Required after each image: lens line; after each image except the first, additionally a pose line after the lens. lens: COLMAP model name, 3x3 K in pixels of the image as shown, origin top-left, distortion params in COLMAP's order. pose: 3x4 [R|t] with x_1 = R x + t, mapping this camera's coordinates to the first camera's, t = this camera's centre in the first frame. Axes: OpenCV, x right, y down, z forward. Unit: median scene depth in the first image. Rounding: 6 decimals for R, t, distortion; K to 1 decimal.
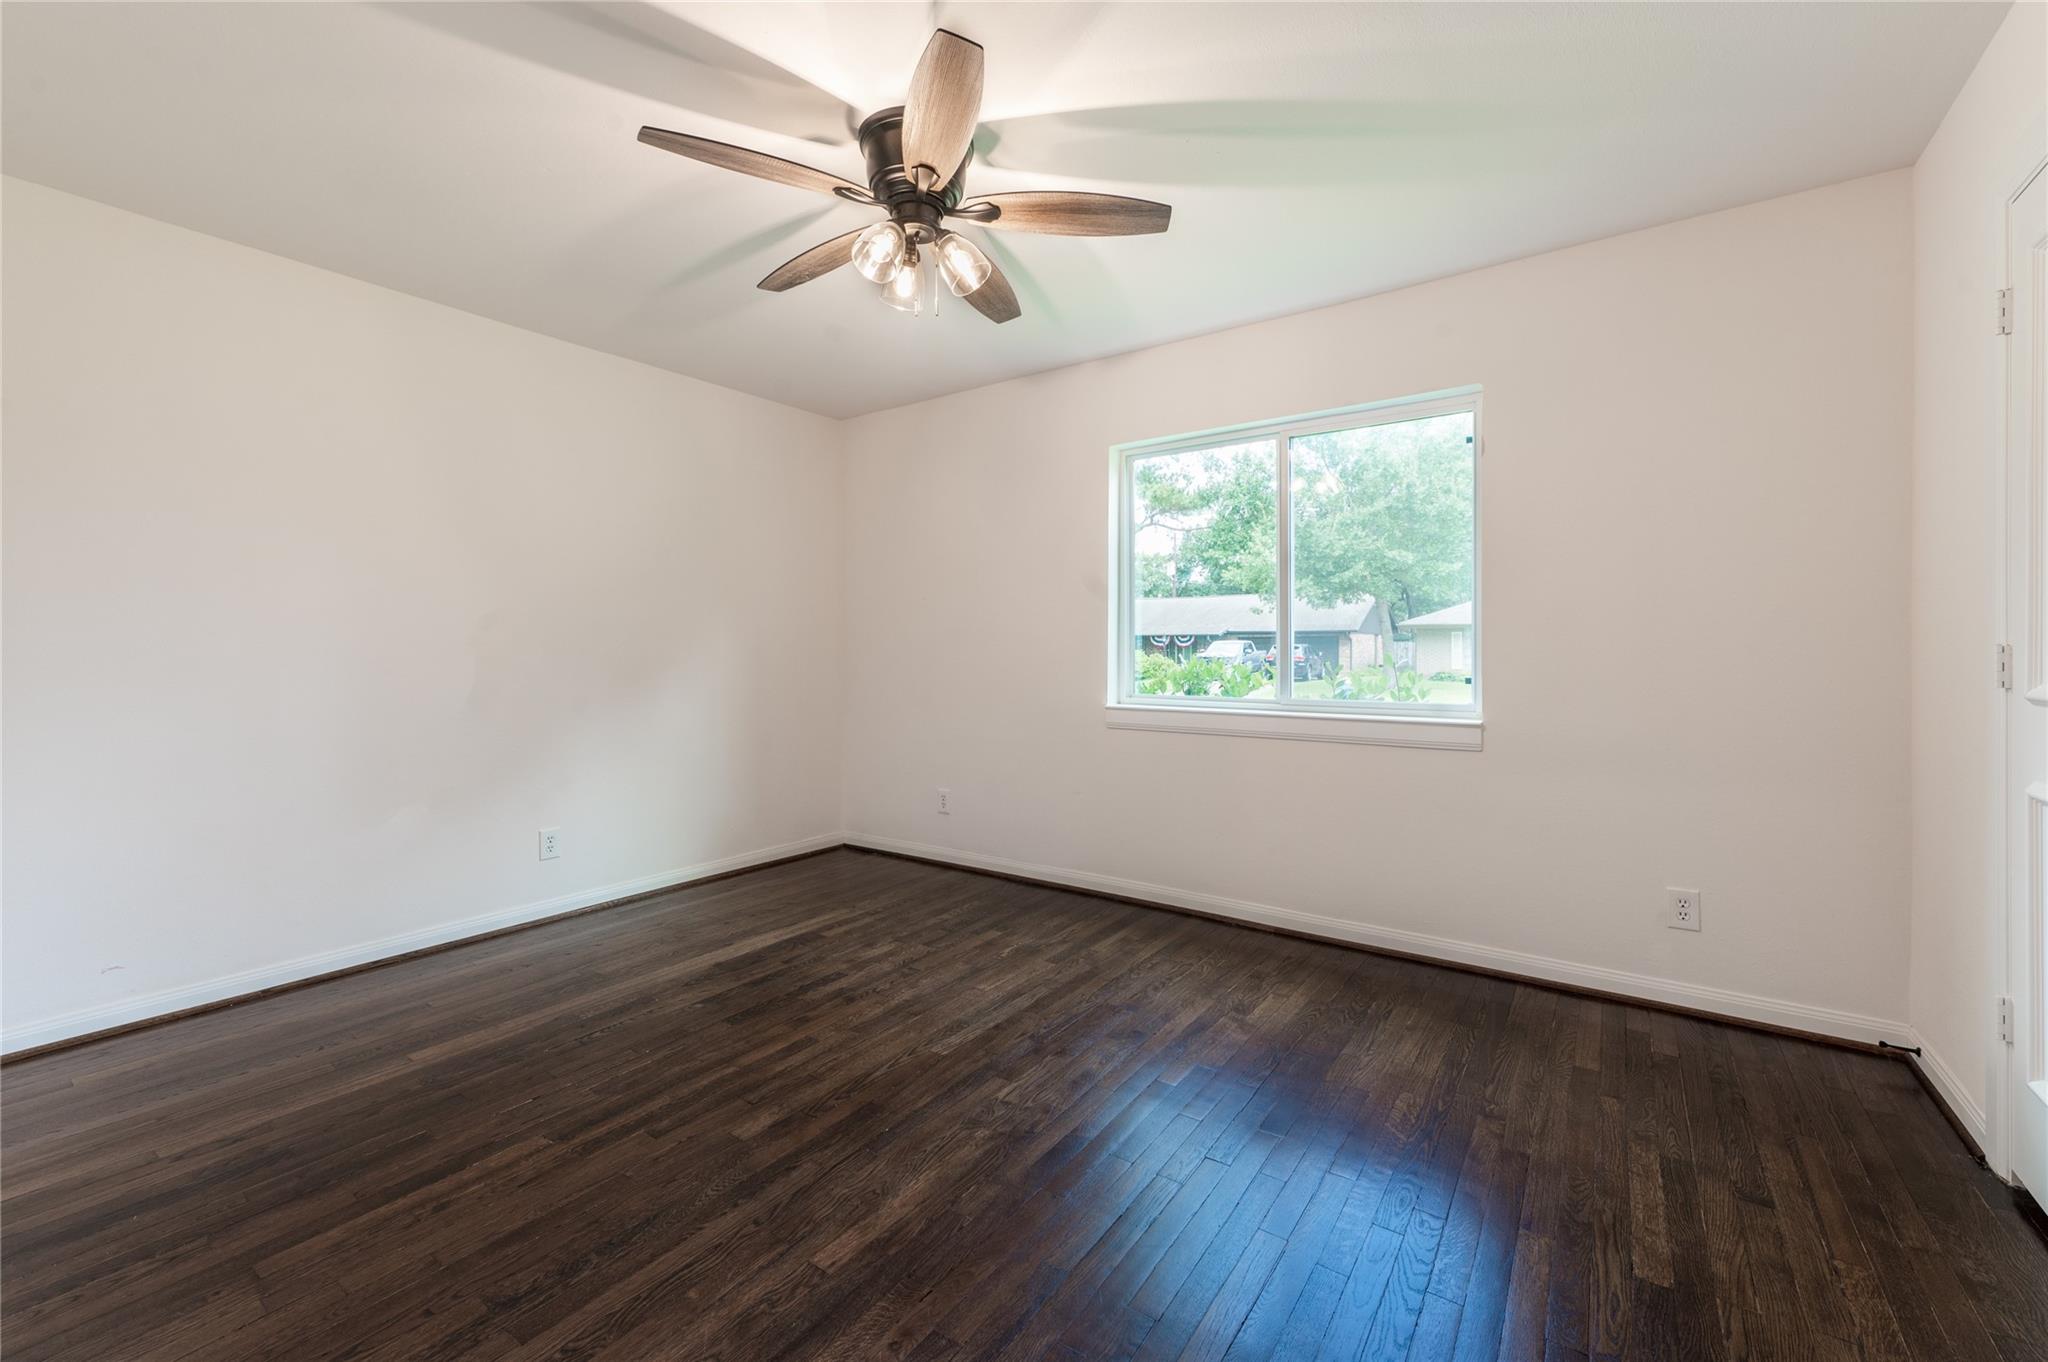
lens RADIAL K [[828.9, 0, 1025.1], [0, 828.9, 662.3], [0, 0, 1]] dist [-0.007584, 0.000323]
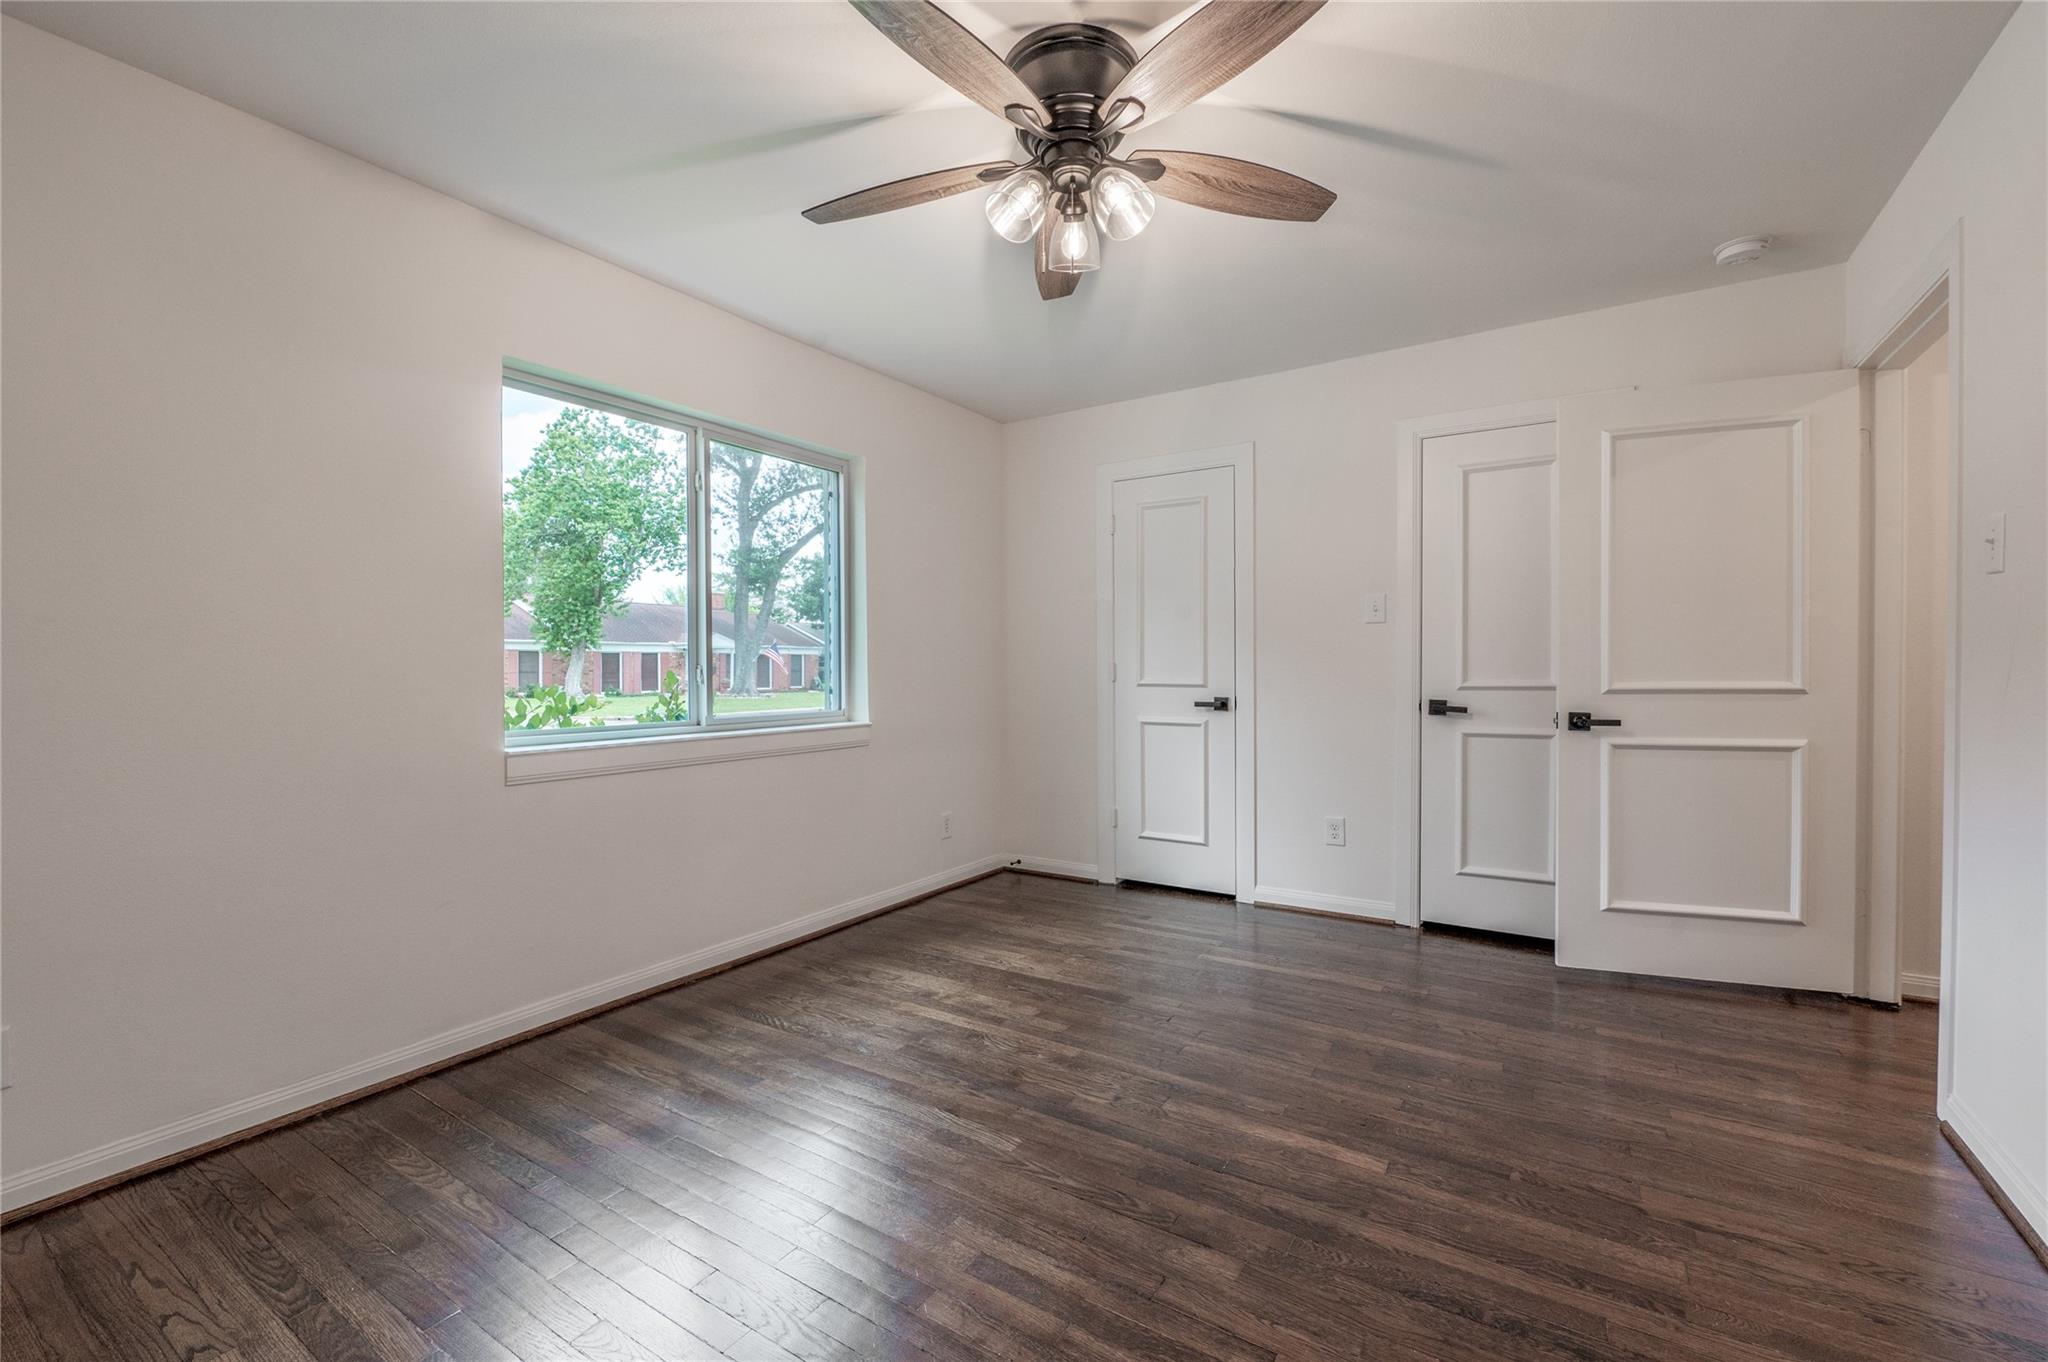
lens RADIAL K [[828.9, 0, 1025.9], [0, 828.9, 674.1], [0, 0, 1]] dist [-0.007584, 0.000323]
pose [[-0.030219, -0.011826, 0.999473, -0.973092], [0.019394, 0.999735, 0.012415, -0.015112], [-0.999355, 0.019759, -0.029982, 1.046868]]
